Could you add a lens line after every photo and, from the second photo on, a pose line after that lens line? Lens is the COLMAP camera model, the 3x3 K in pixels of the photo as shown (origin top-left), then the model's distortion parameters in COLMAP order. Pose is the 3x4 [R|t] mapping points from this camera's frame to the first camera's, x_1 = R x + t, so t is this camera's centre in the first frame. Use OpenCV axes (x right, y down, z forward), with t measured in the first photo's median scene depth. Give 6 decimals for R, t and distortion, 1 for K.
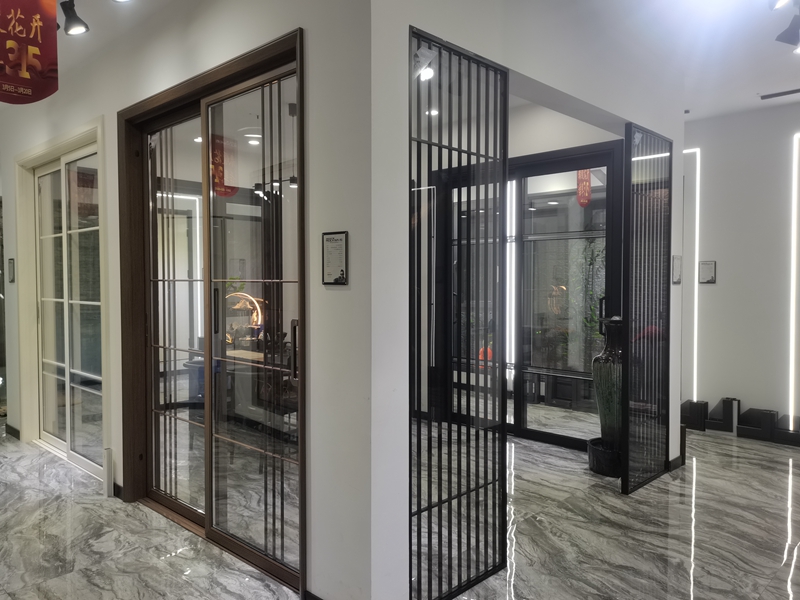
lens RADIAL K [[605.5, 0, 400.4], [0, 605.5, 300.0], [0, 0, 1]] dist [0.043703, -0.021539]
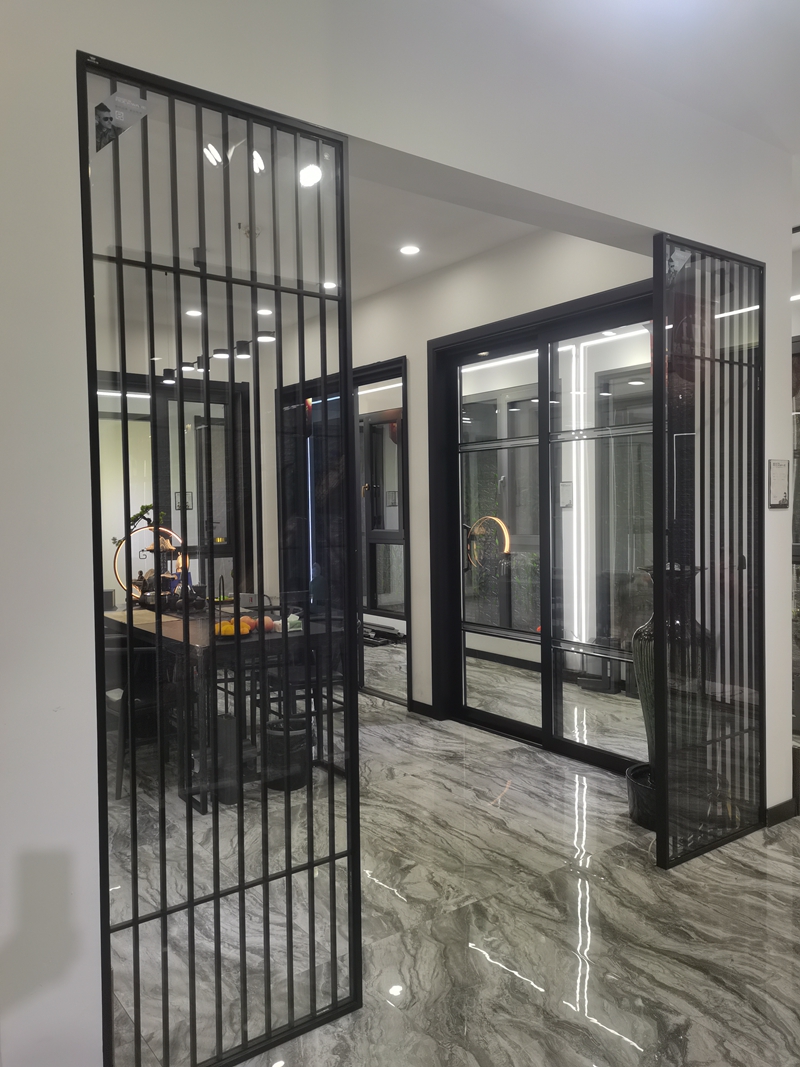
lens RADIAL K [[807.6, 0, 400.3], [0, 807.6, 531.0], [0, 0, 1]] dist [0.043703, -0.021539]
pose [[0.985771, -0.006525, -0.167965, 0.282254], [0.006444, 0.999979, -0.001031, -0.007073], [0.167968, -0.000066, 0.985792, 0.207484]]
